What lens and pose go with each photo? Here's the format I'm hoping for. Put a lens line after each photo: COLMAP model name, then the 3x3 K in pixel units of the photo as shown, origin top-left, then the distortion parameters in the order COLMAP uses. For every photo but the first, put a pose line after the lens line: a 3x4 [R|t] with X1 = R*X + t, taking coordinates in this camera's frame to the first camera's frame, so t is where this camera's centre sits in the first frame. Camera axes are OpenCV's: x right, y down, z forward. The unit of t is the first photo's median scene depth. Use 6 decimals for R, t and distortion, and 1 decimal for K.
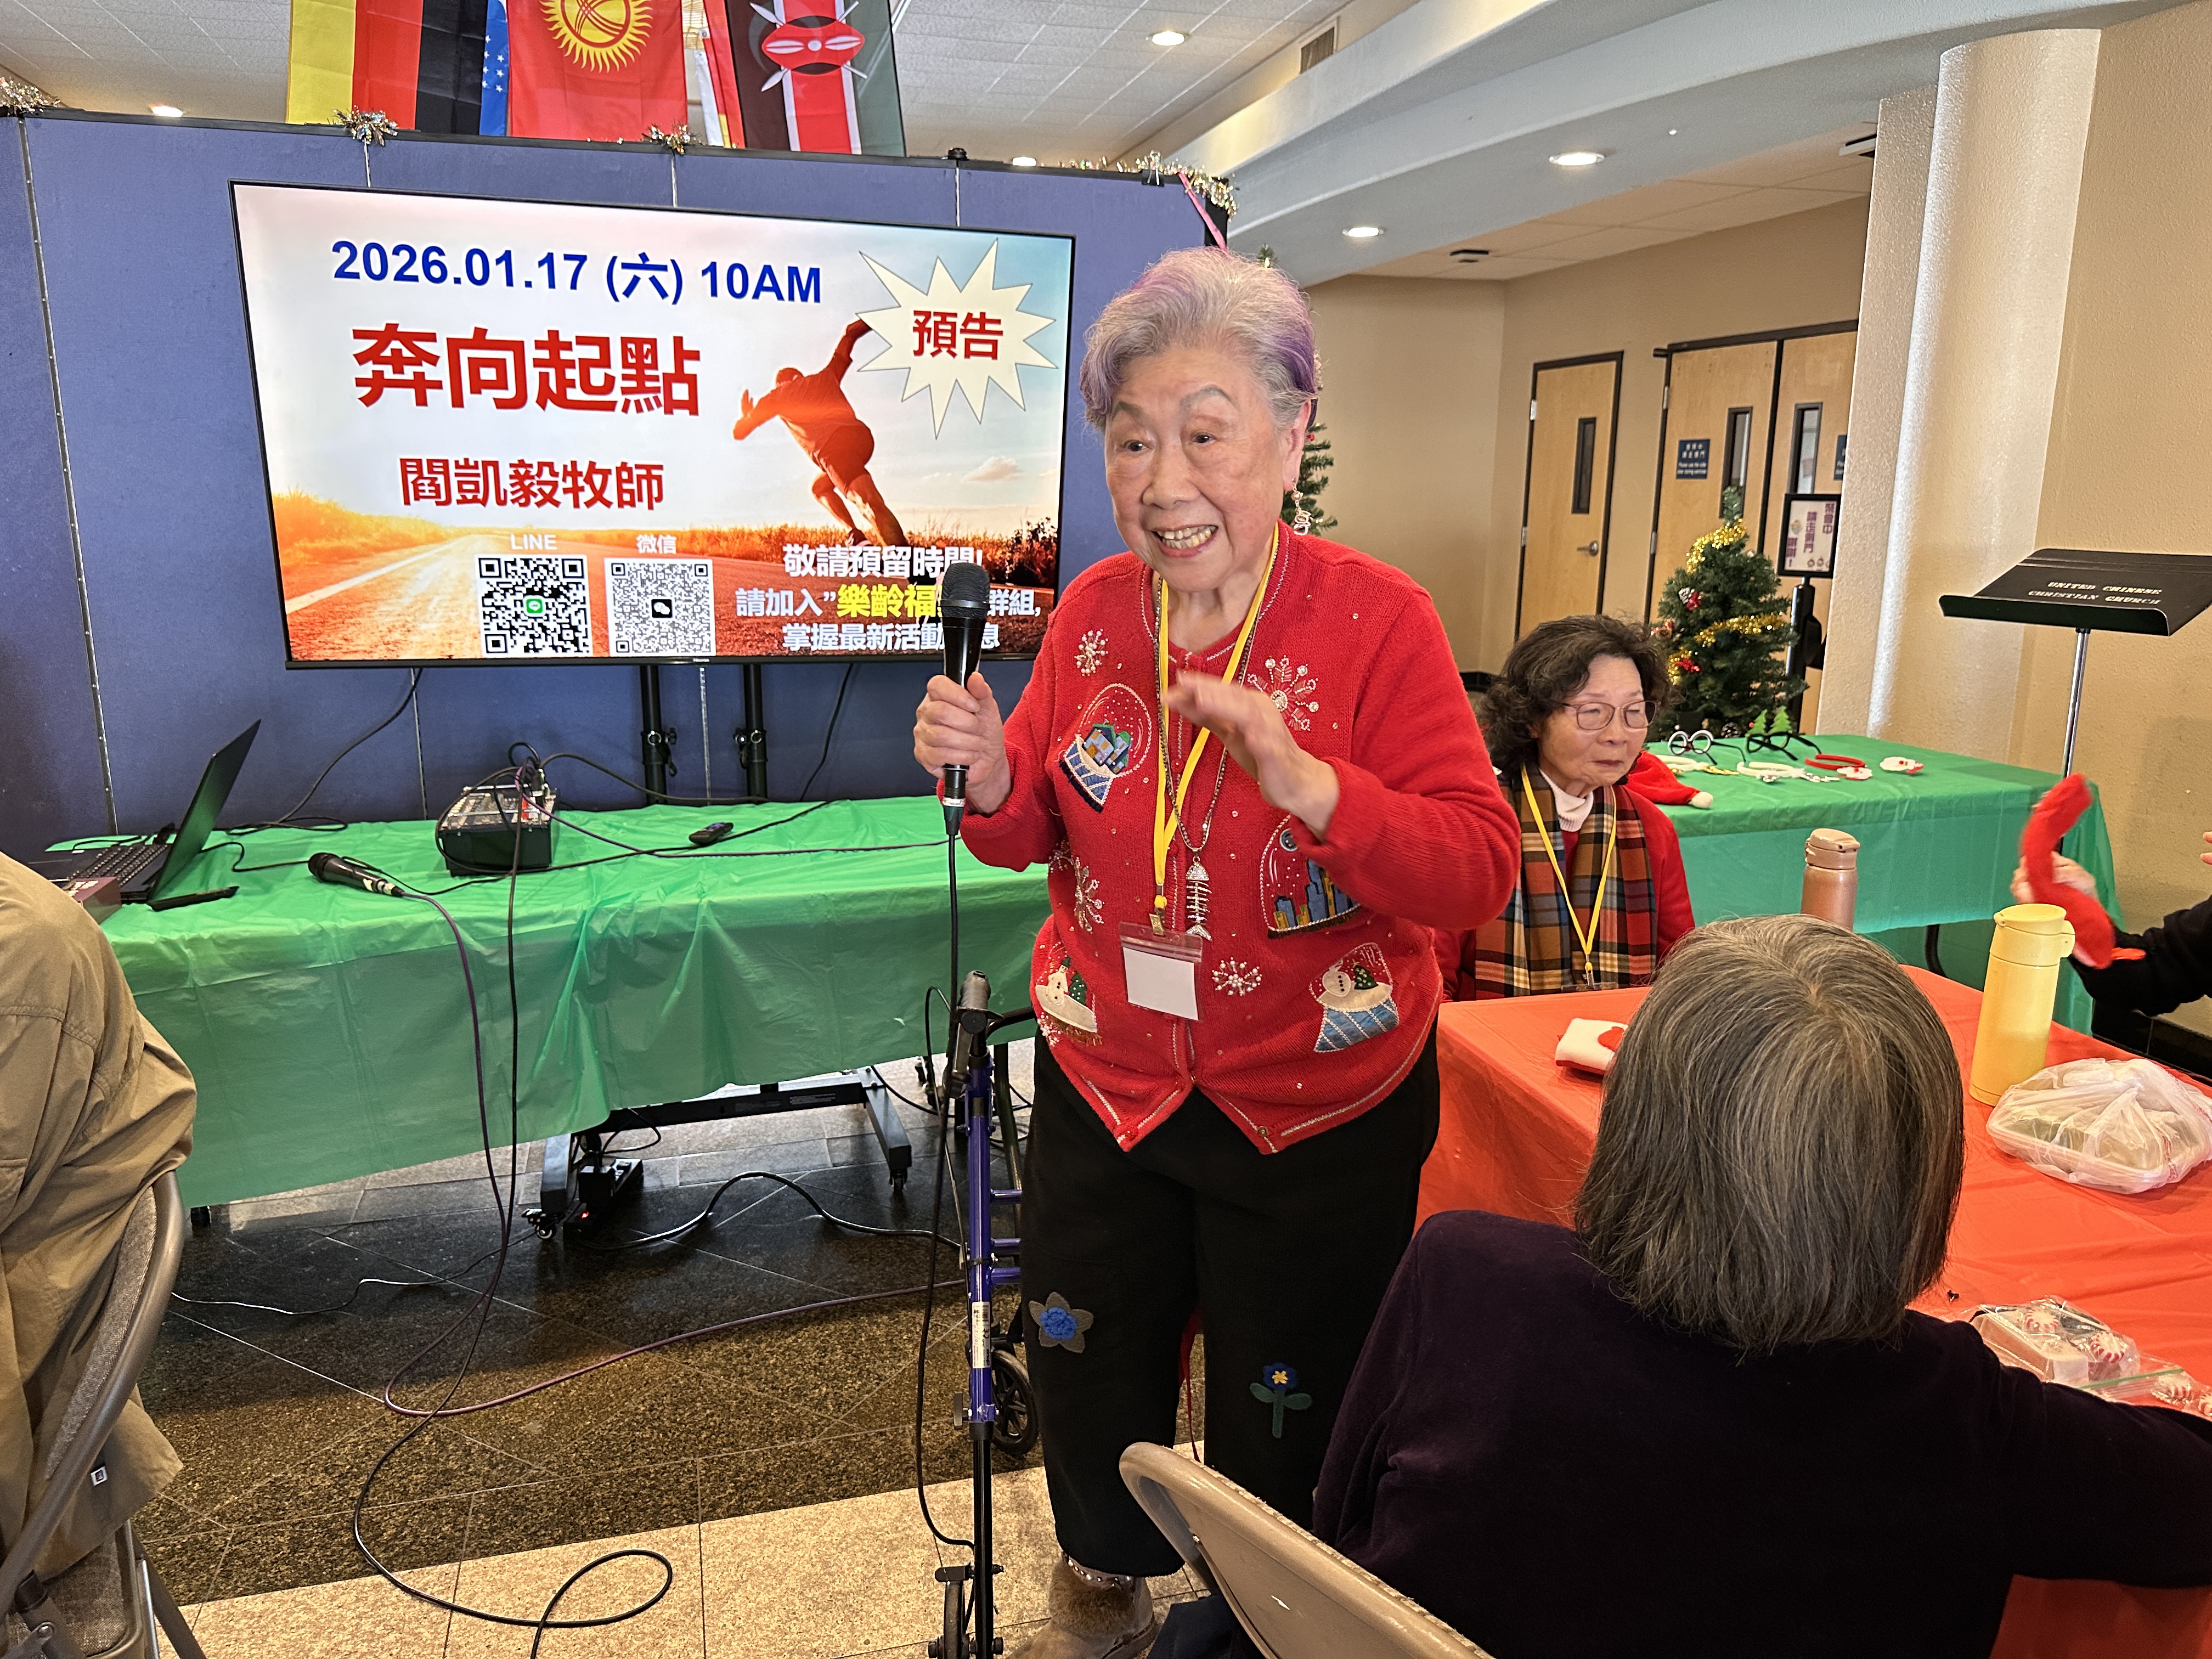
lens RADIAL K [[1584.3, 0, 1097.2], [0, 1584.3, 824.5], [0, 0, 1]] dist [0.044457, -0.049908]
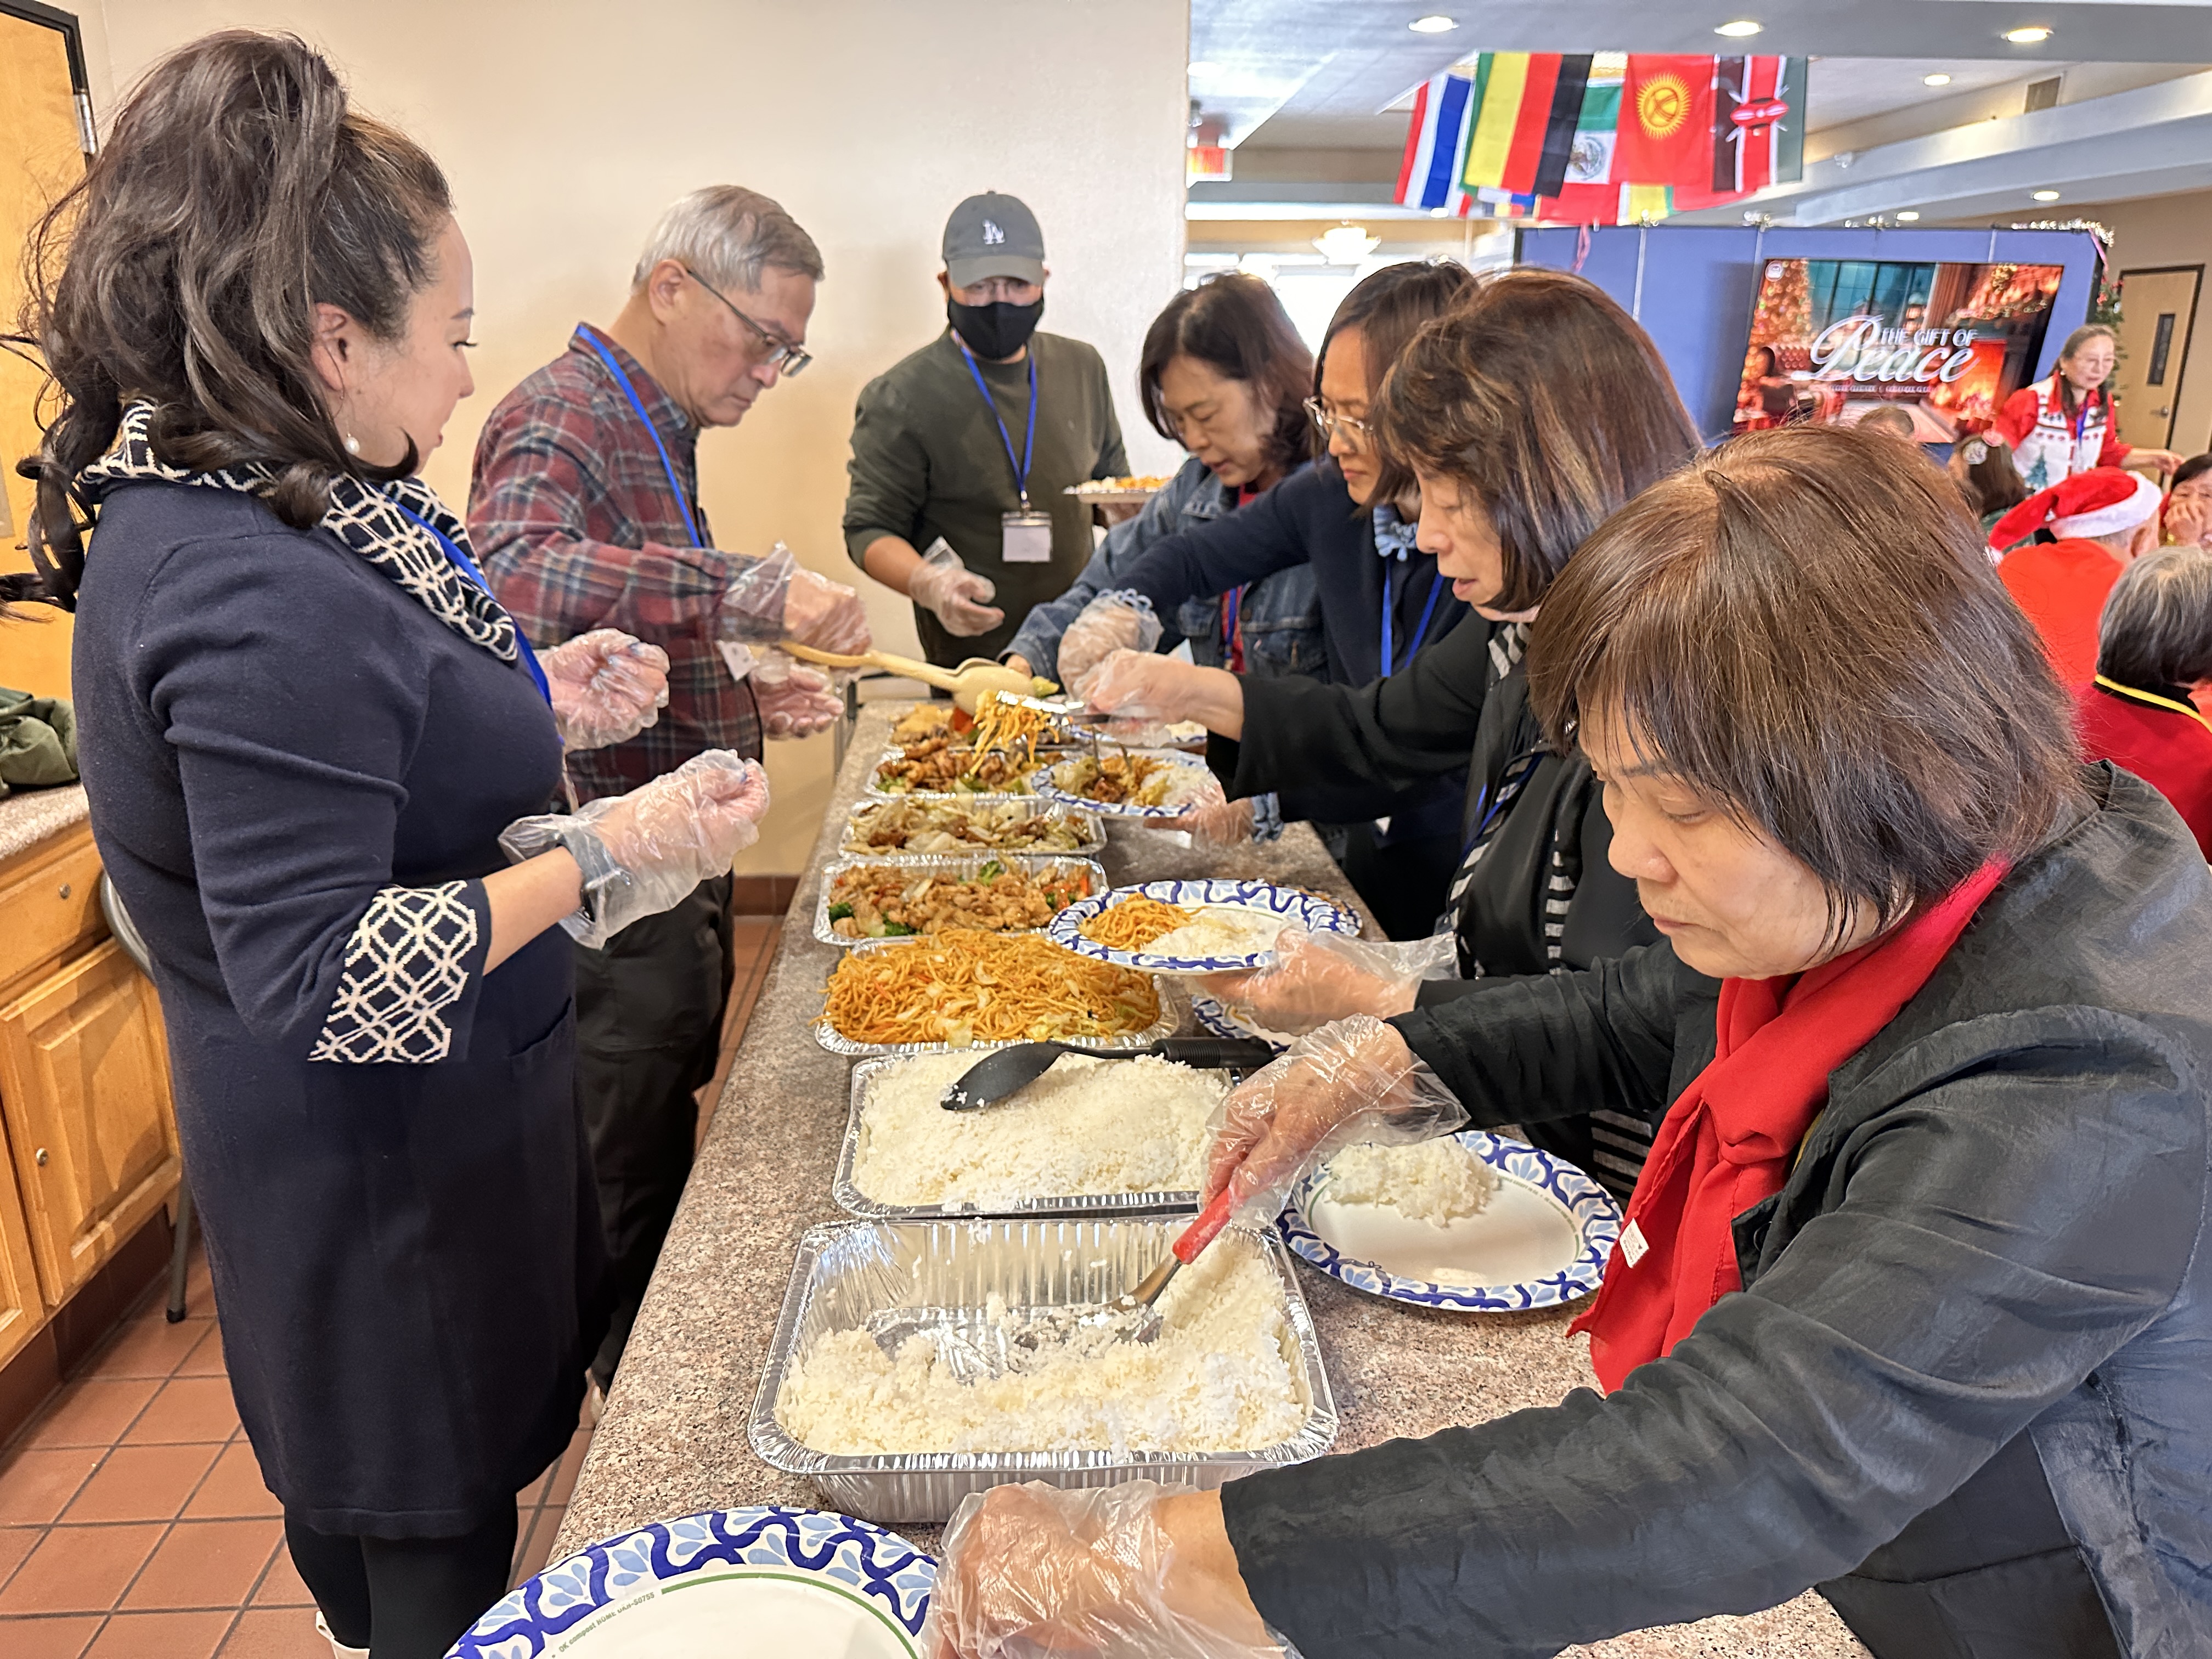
lens RADIAL K [[1584.3, 0, 1105.8], [0, 1584.3, 836.1], [0, 0, 1]] dist [0.044457, -0.049908]
pose [[0.978705, 0.058132, -0.196867, -0.570540], [-0.042257, 0.995578, 0.083903, 0.223099], [0.200874, -0.073797, 0.976833, -1.090152]]
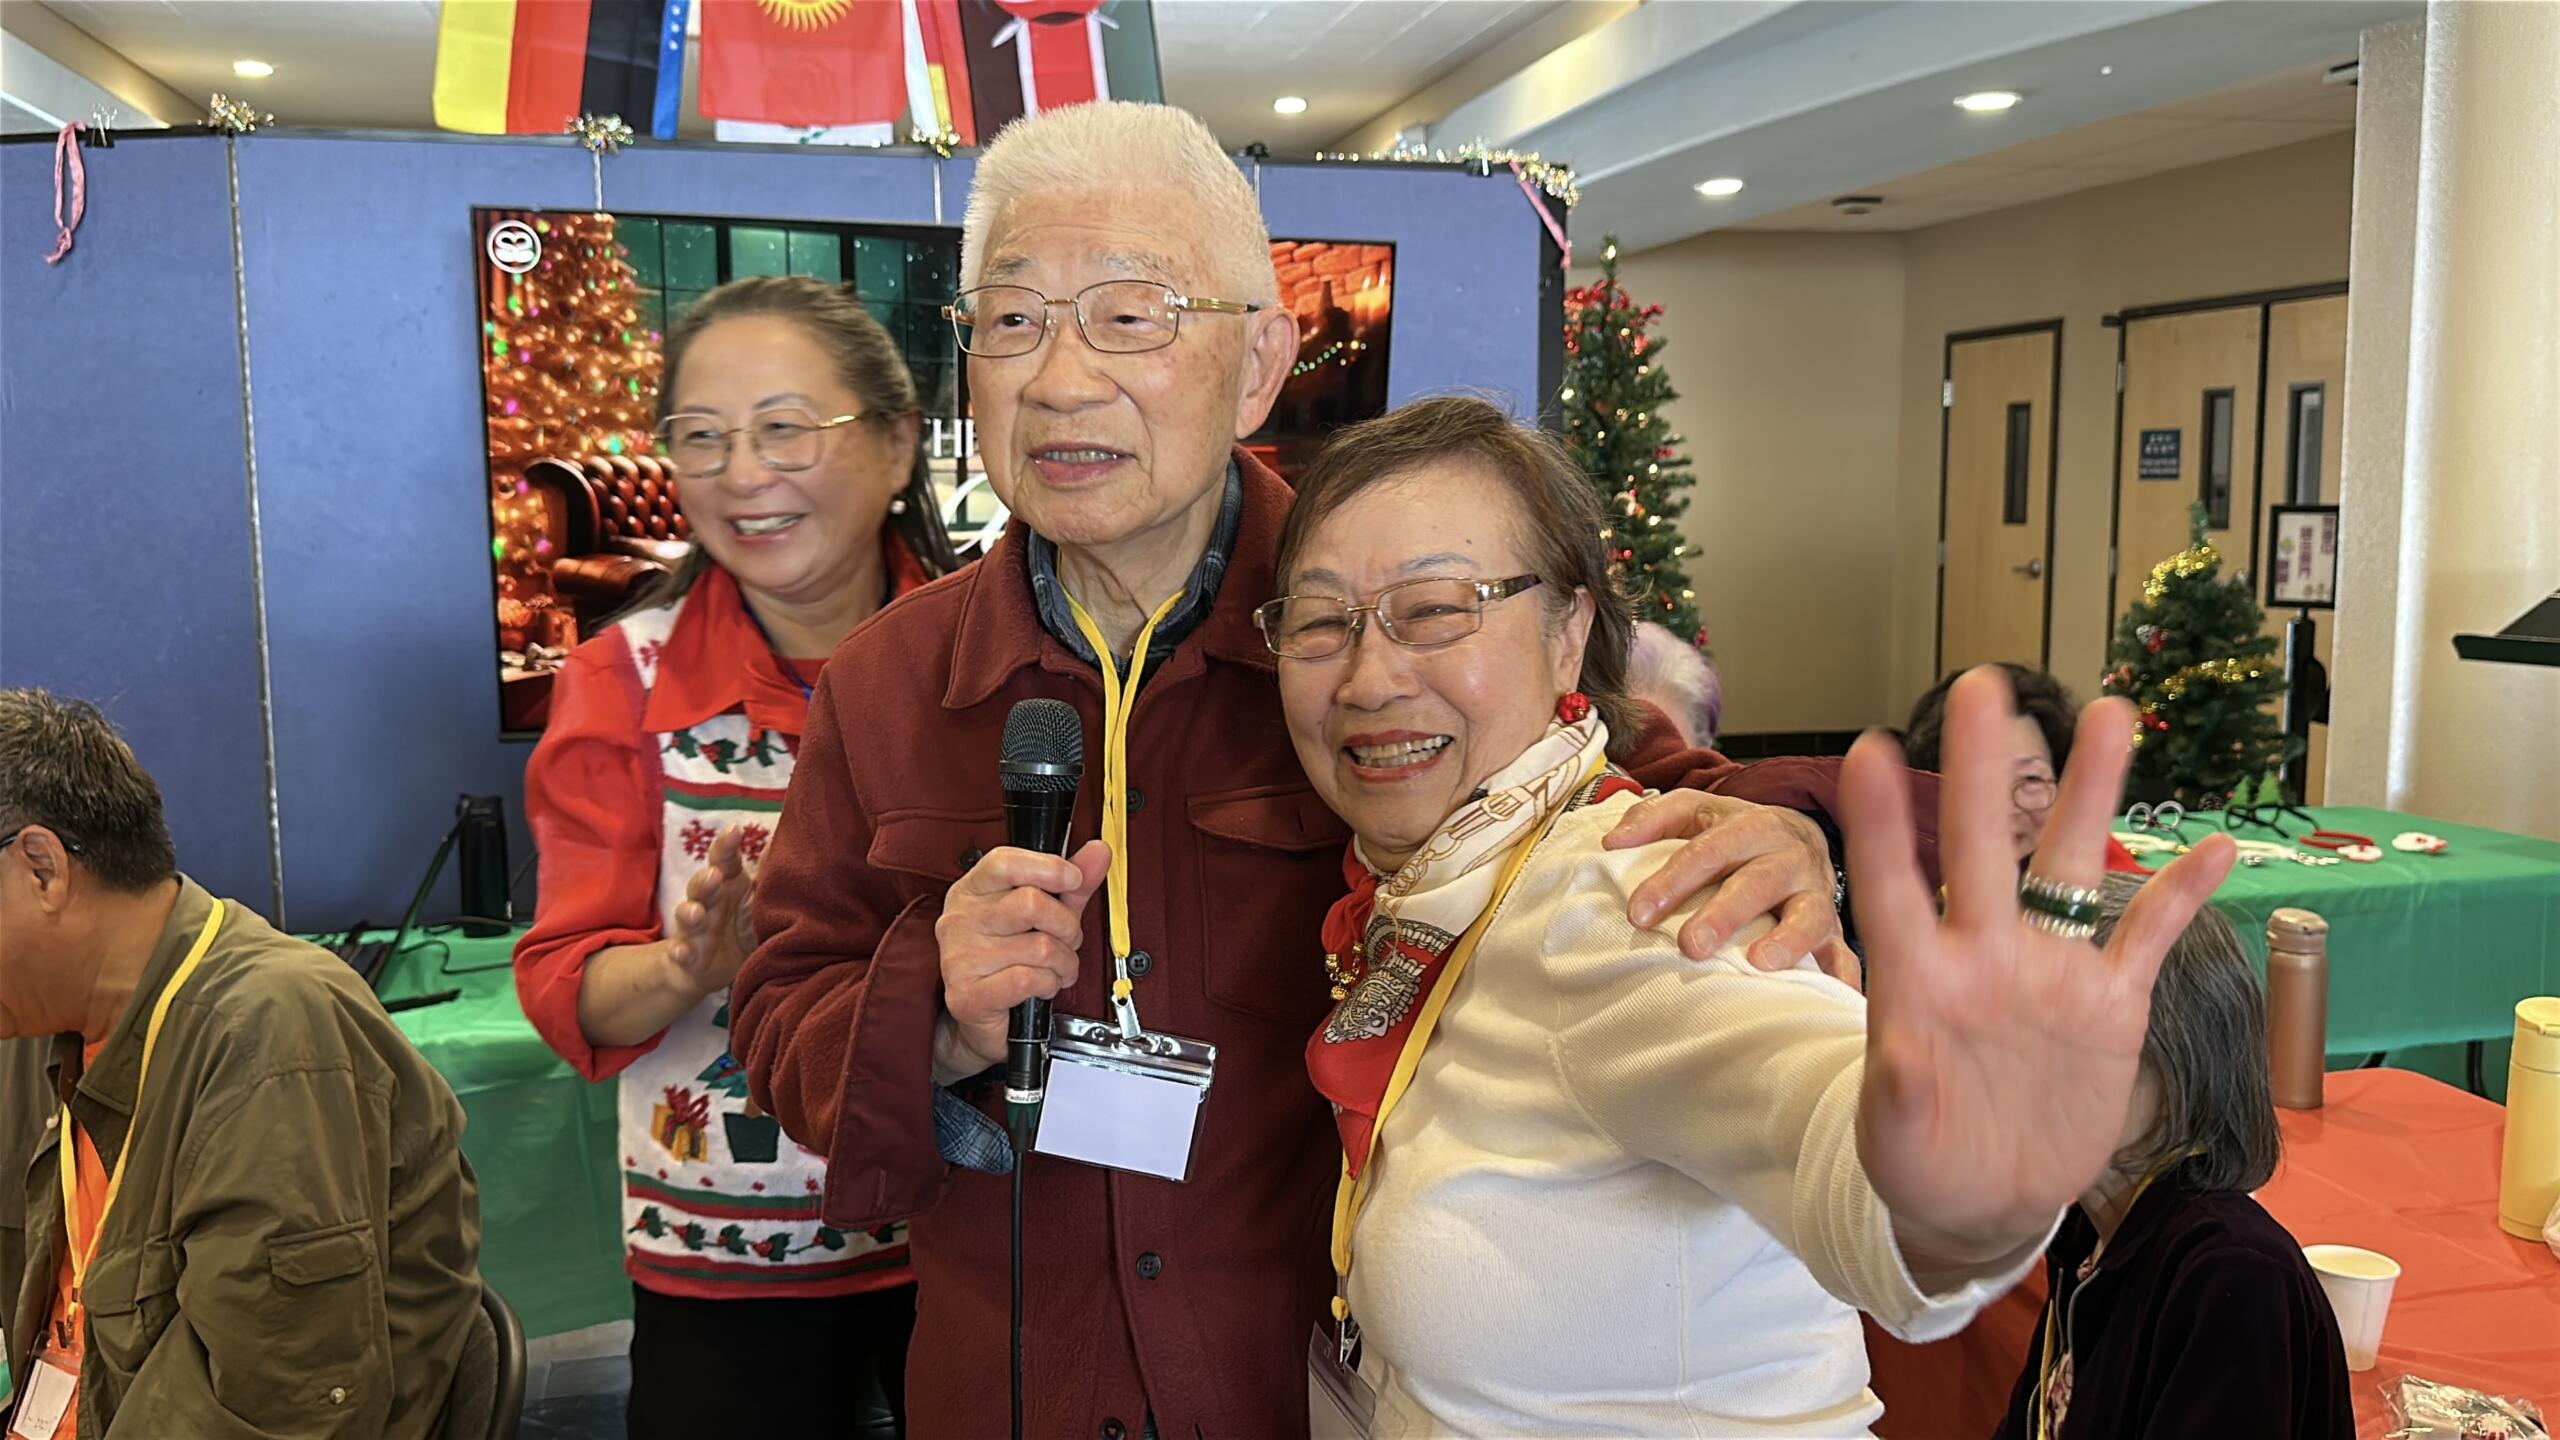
lens RADIAL K [[2156.9, 0, 1273.1], [0, 2156.9, 707.8], [0, 0, 1]] dist [0.058180, -0.058274]
pose [[0.999026, -0.009077, -0.043177, -0.019953], [0.004357, 0.994121, -0.108187, 0.008697], [0.043905, 0.107893, 0.993193, -0.095994]]
